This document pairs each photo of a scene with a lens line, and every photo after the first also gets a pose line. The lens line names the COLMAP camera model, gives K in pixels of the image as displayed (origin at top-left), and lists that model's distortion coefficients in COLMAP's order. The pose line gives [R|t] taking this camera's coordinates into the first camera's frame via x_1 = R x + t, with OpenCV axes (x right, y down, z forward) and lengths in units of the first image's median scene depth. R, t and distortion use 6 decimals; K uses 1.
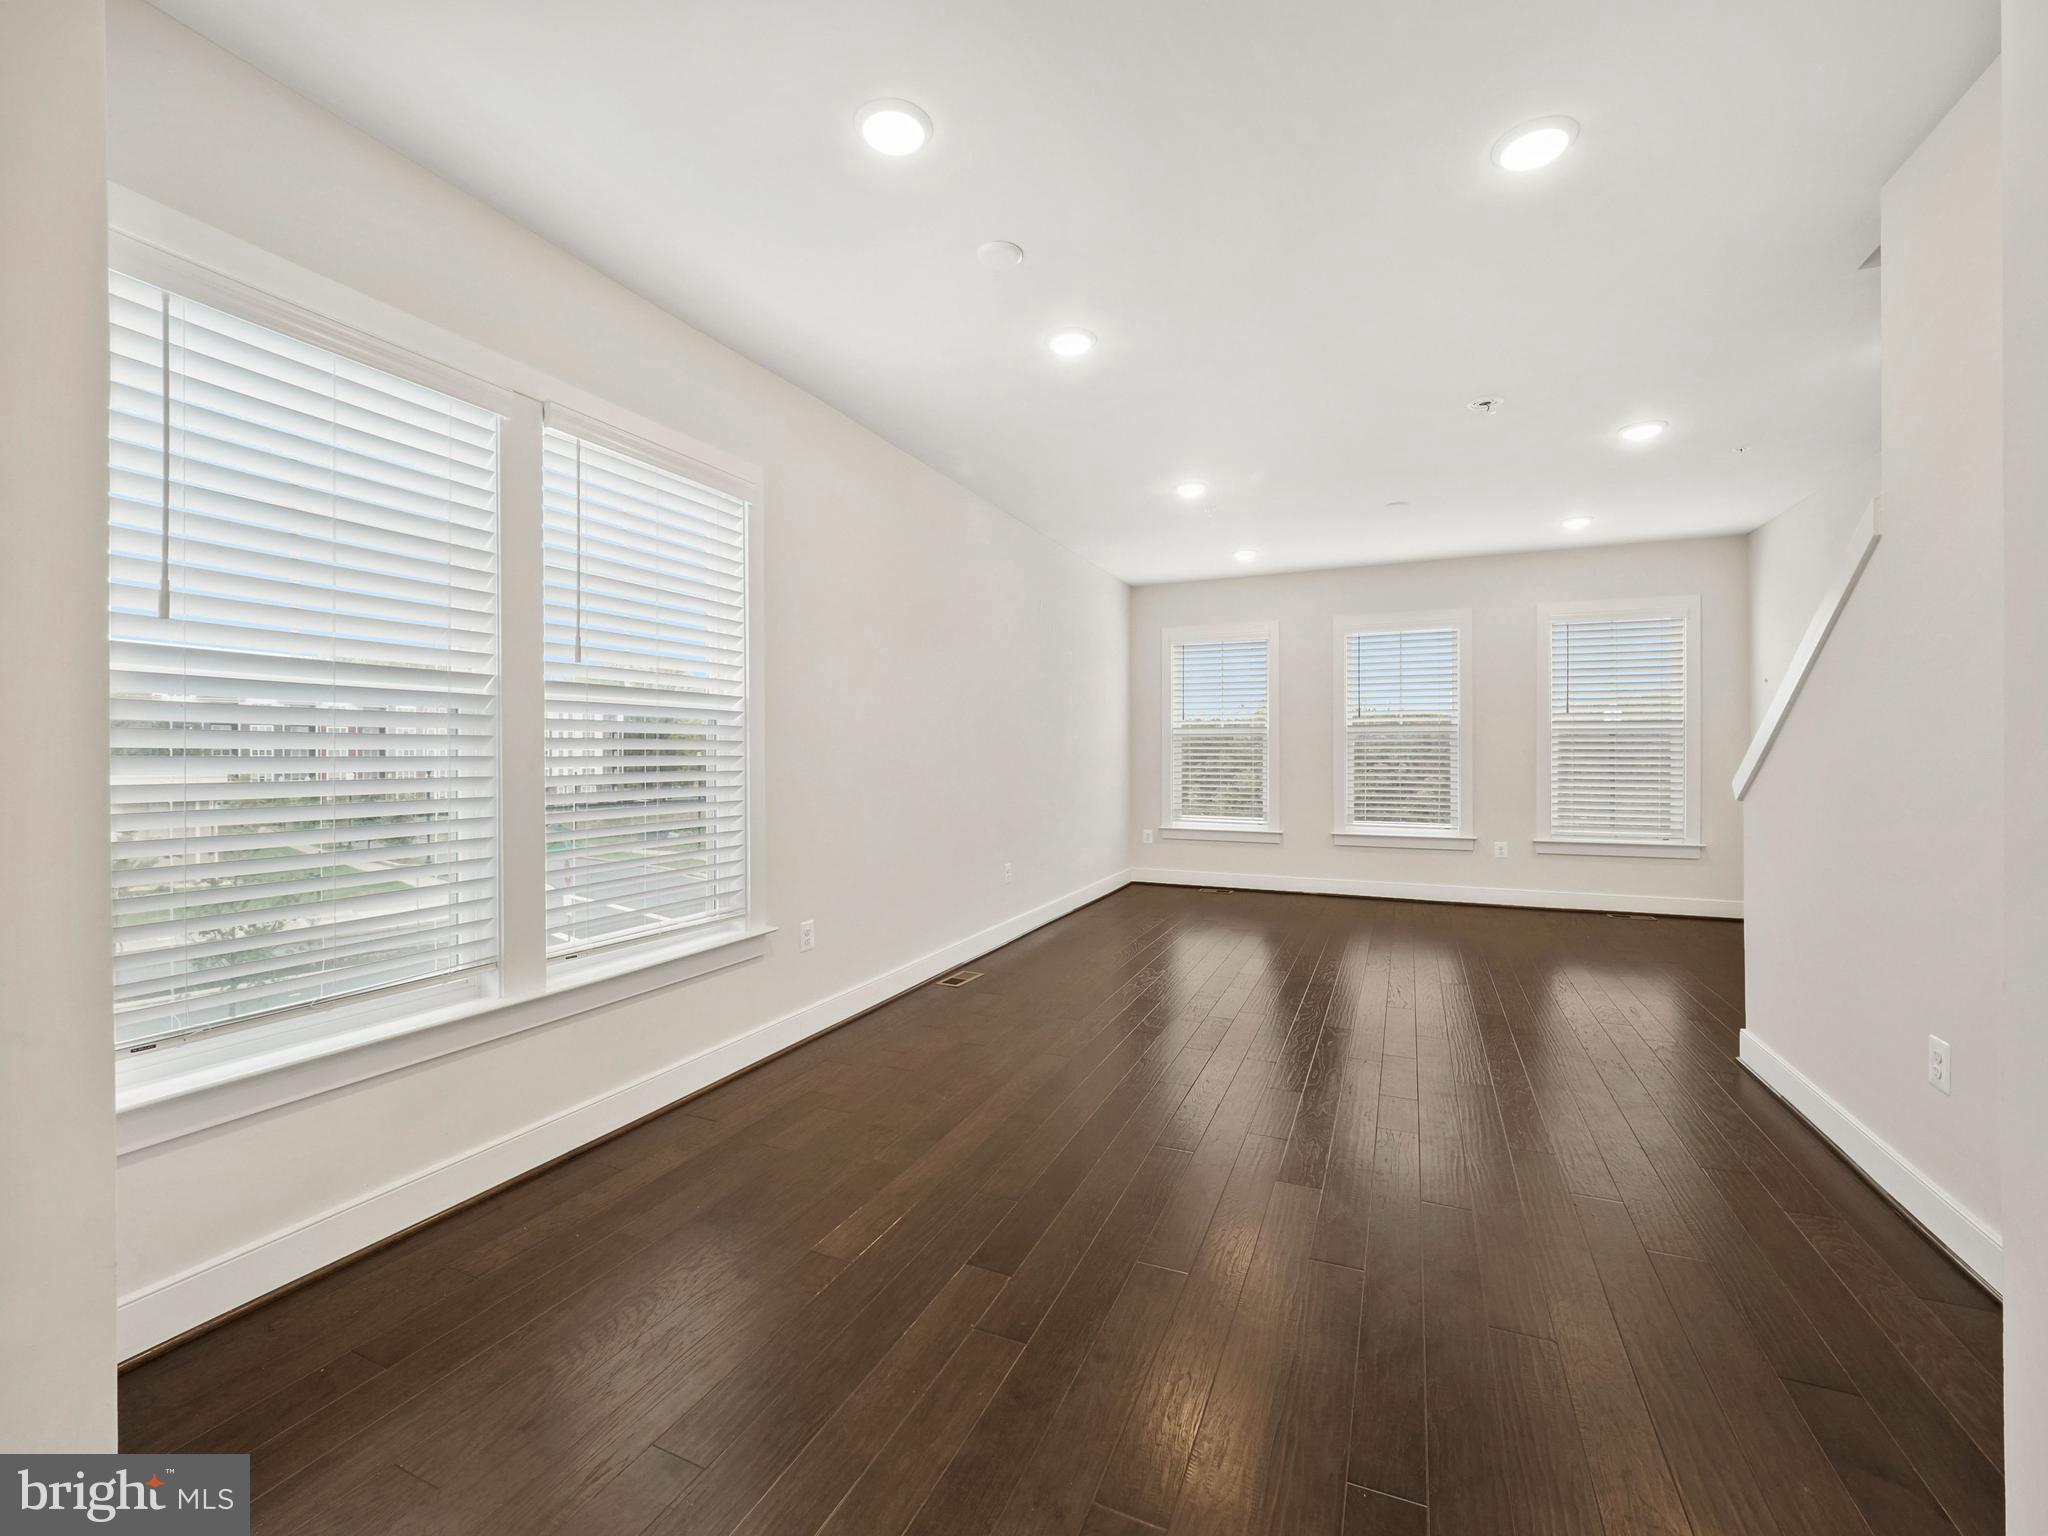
lens RADIAL K [[865.5, 0, 1011.2], [0, 865.5, 754.9], [0, 0, 1]] dist [-0.007540, -0.001145]
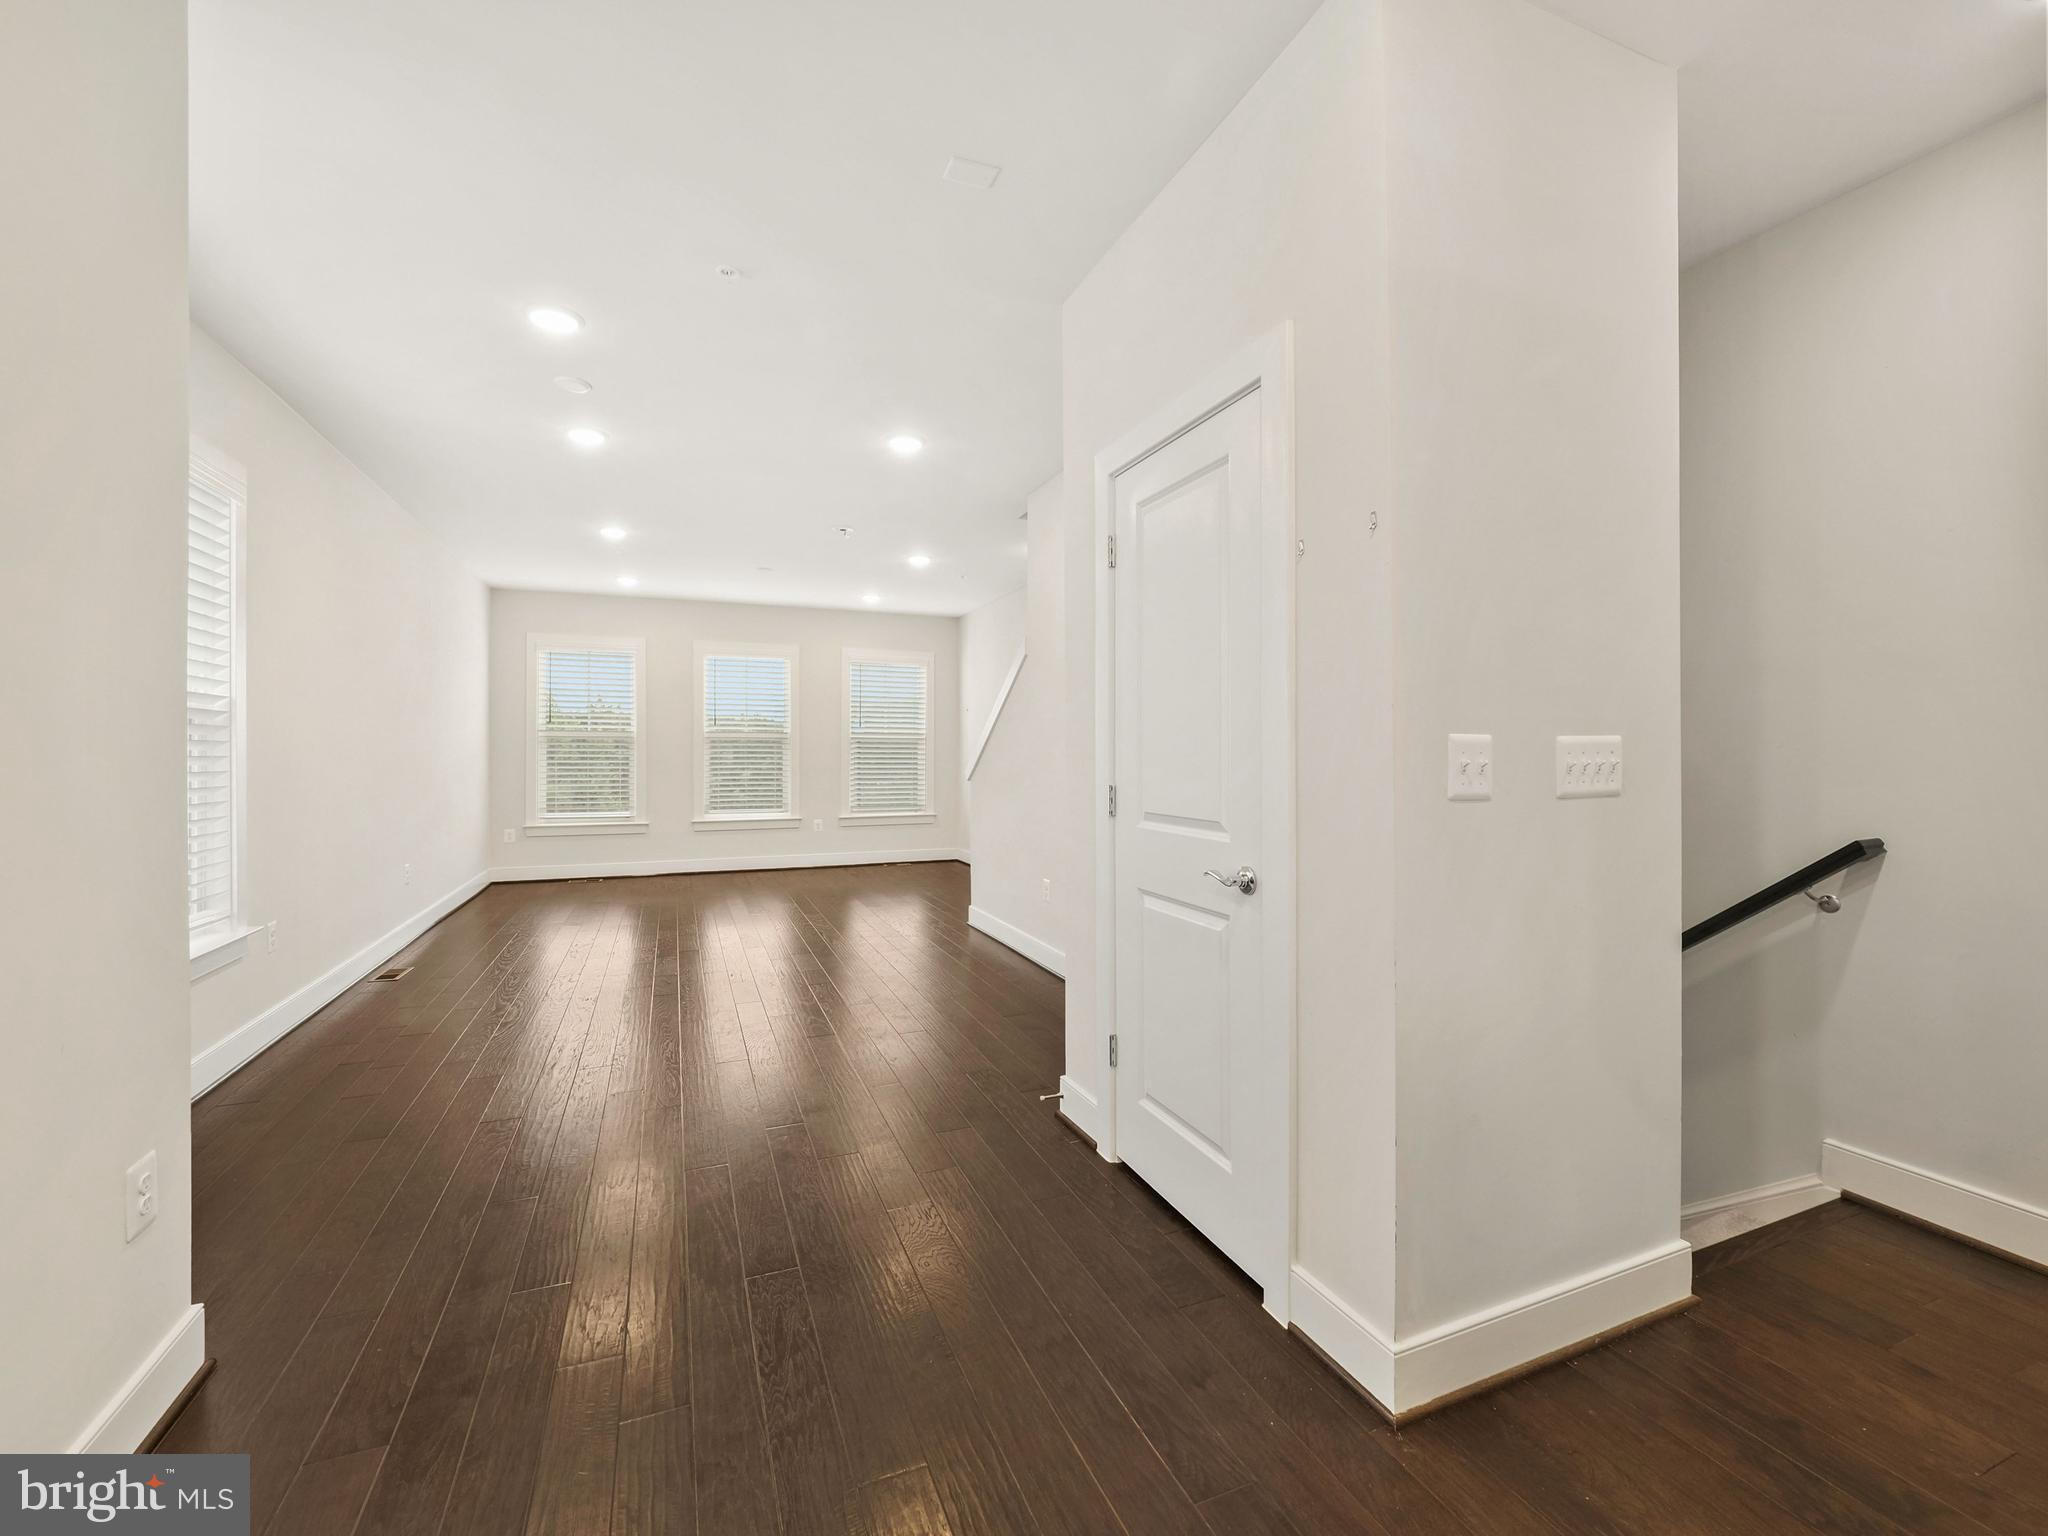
lens RADIAL K [[865.5, 0, 1030.0], [0, 865.5, 759.6], [0, 0, 1]] dist [-0.007540, -0.001145]
pose [[0.683005, -0.002540, 0.730409, -0.193181], [-0.000943, 0.999990, 0.004359, -0.000330], [-0.730413, -0.003666, 0.682996, -0.166600]]
